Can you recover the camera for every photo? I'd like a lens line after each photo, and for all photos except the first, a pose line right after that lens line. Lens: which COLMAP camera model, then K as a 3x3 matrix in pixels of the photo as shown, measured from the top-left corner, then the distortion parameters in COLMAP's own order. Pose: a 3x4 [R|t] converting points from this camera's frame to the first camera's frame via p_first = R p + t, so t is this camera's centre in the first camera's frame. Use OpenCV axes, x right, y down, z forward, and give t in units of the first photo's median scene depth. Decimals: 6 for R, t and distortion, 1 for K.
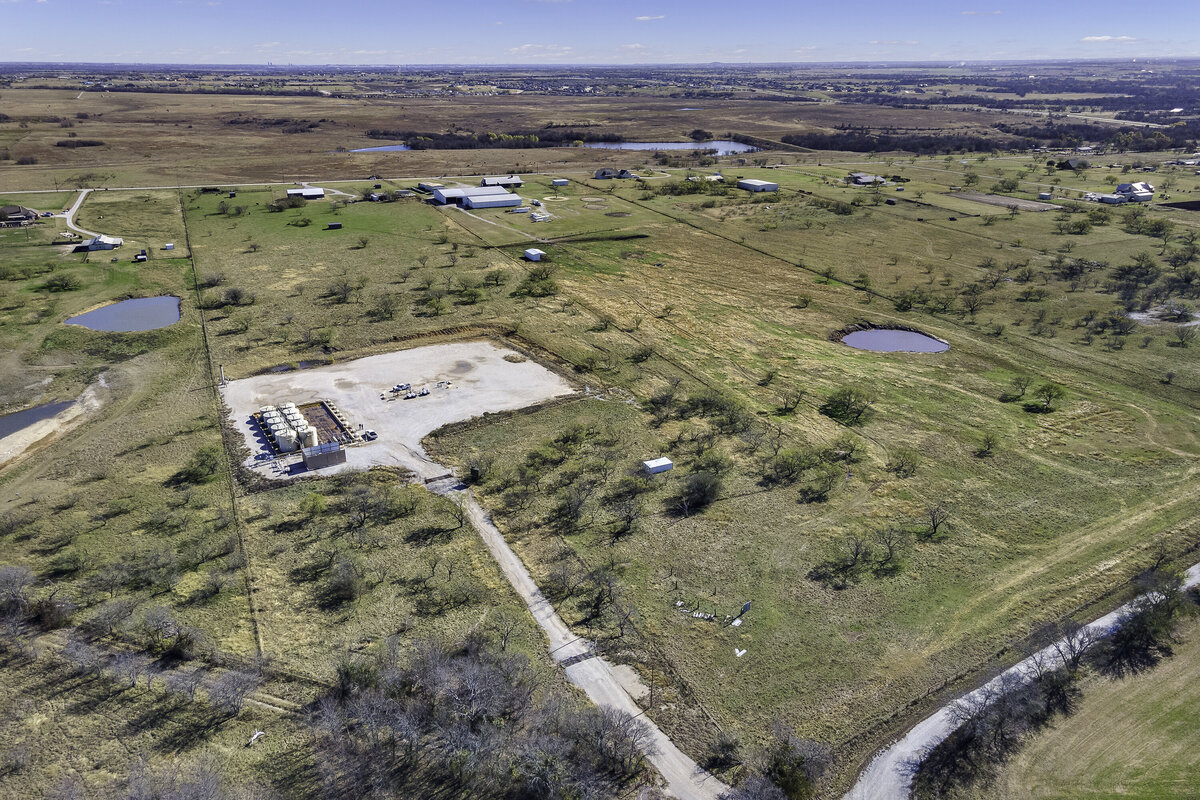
lens RADIAL K [[941.9, 0, 600.0], [0, 941.9, 400.0], [0, 0, 1]] dist [0.048981, 0.004619]
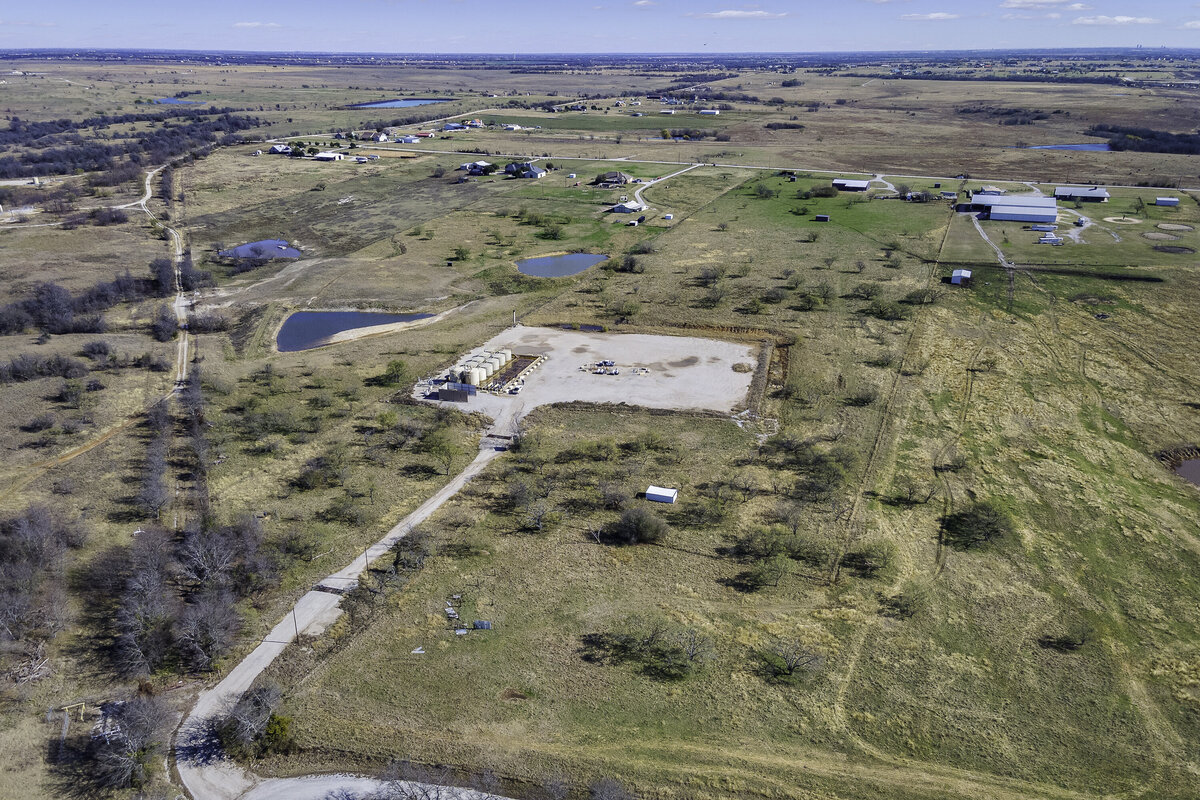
lens RADIAL K [[984.7, 0, 600.0], [0, 984.7, 400.0], [0, 0, 1]] dist [0.053876, 0.005697]
pose [[0.658608, 0.257408, -0.707090, 0.536156], [-0.257187, 0.960086, 0.109955, -0.086714], [0.707171, 0.109437, 0.698522, 0.213156]]
